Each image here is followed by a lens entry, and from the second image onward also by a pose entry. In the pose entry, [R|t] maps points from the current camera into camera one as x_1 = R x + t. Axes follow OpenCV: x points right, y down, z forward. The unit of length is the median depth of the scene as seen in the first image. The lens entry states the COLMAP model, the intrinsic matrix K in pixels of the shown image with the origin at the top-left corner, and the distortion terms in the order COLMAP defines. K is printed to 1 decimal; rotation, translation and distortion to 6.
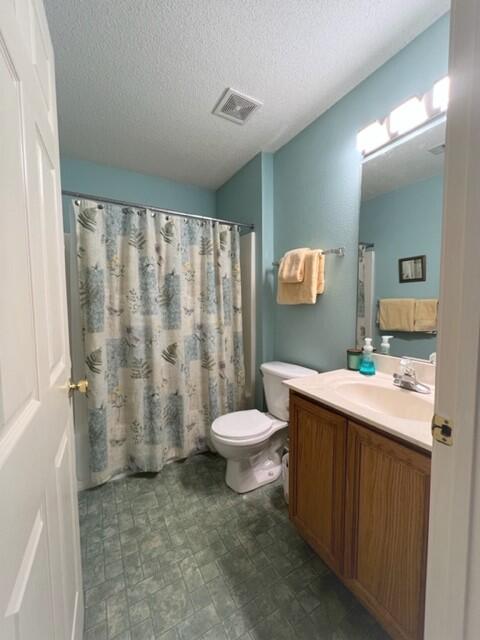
lens RADIAL K [[262.5, 0, 240.0], [0, 262.5, 320.0], [0, 0, 1]] dist [-0.000888, -0.000039]
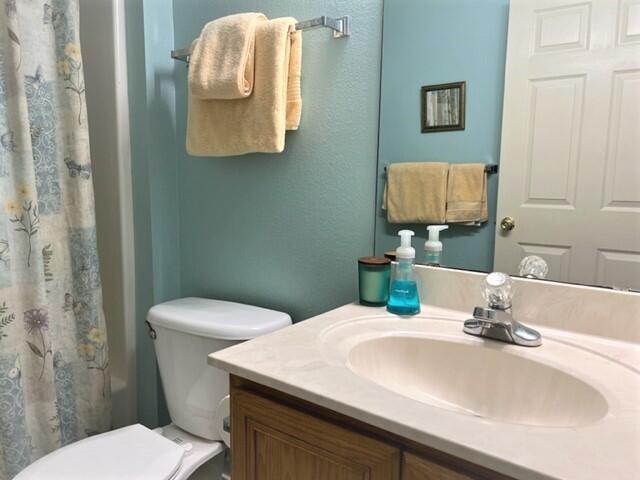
lens RADIAL K [[494.1, 0, 320.0], [0, 494.1, 240.0], [0, 0, 1]] dist [0.037335, -0.006313]
pose [[0.919434, -0.030943, 0.392024, 0.027495], [0.010808, 0.998511, 0.053463, 0.030197], [-0.393095, -0.044919, 0.918400, 0.226705]]
